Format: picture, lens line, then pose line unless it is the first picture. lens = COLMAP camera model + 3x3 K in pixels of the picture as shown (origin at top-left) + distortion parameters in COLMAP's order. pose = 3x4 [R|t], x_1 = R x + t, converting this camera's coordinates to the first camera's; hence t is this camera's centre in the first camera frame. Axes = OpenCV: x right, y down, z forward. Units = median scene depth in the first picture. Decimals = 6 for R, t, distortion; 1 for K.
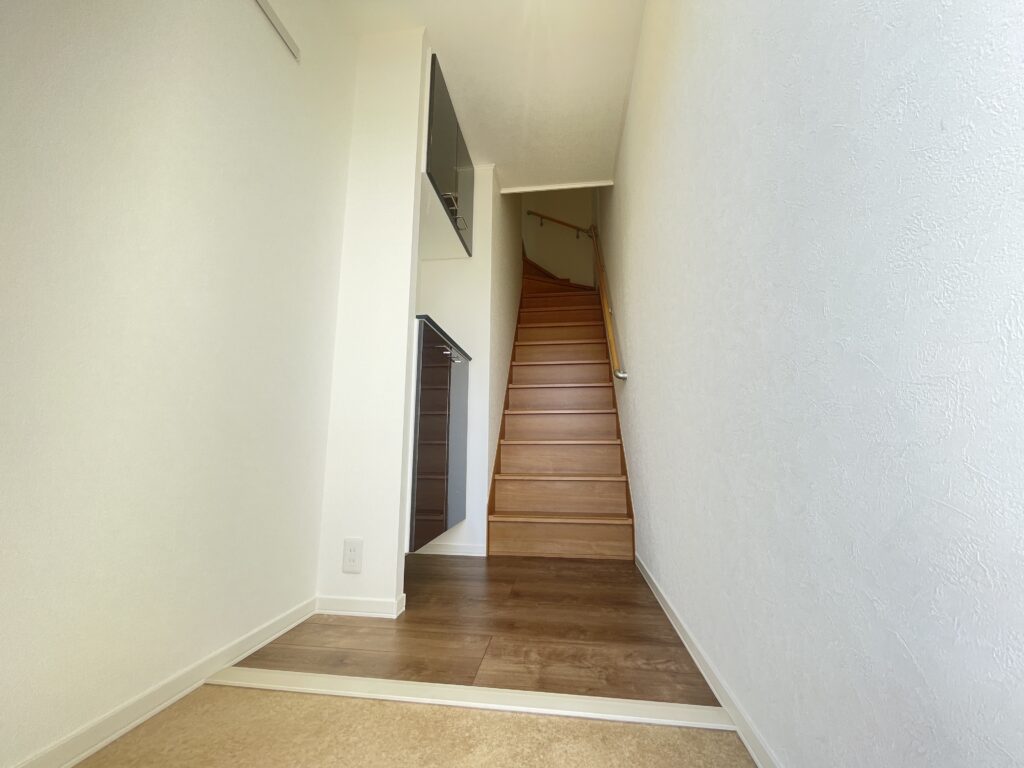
lens RADIAL K [[417.2, 0, 512.0], [0, 417.2, 384.0], [0, 0, 1]] dist [0.001117, 0.000066]
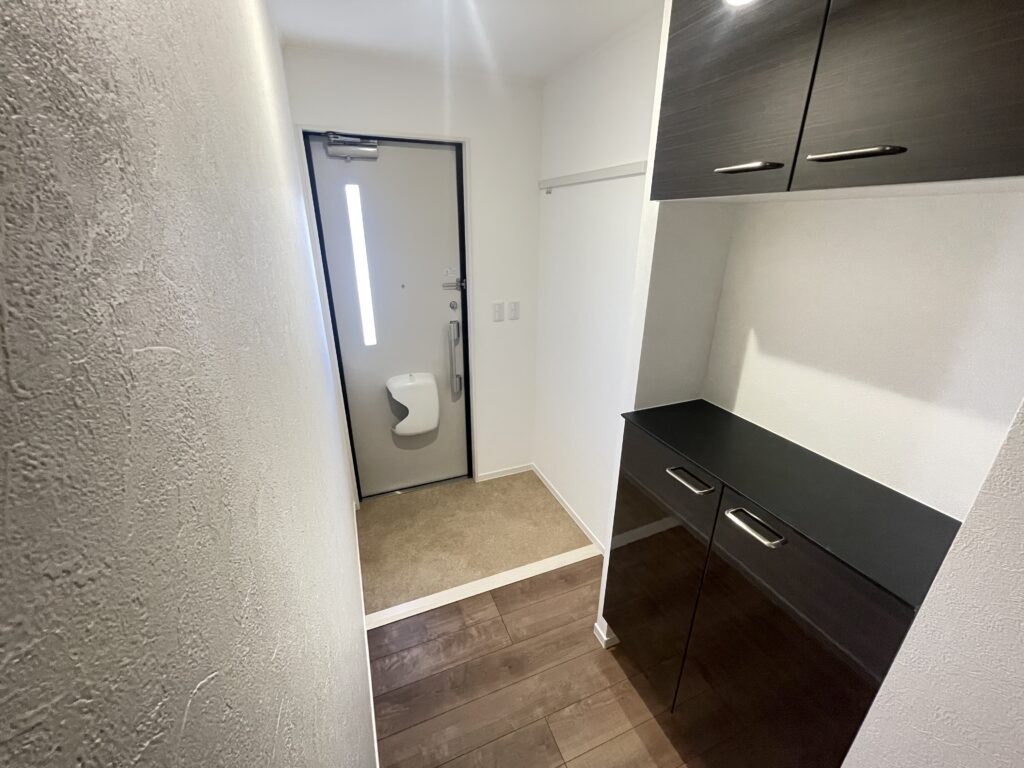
lens RADIAL K [[417.2, 0, 512.0], [0, 417.2, 384.0], [0, 0, 1]] dist [0.001117, 0.000066]
pose [[-0.865510, 0.171786, -0.470513, 0.528879], [0.068485, 0.971114, 0.228578, -0.633970], [0.496188, 0.165613, -0.852273, 2.344934]]
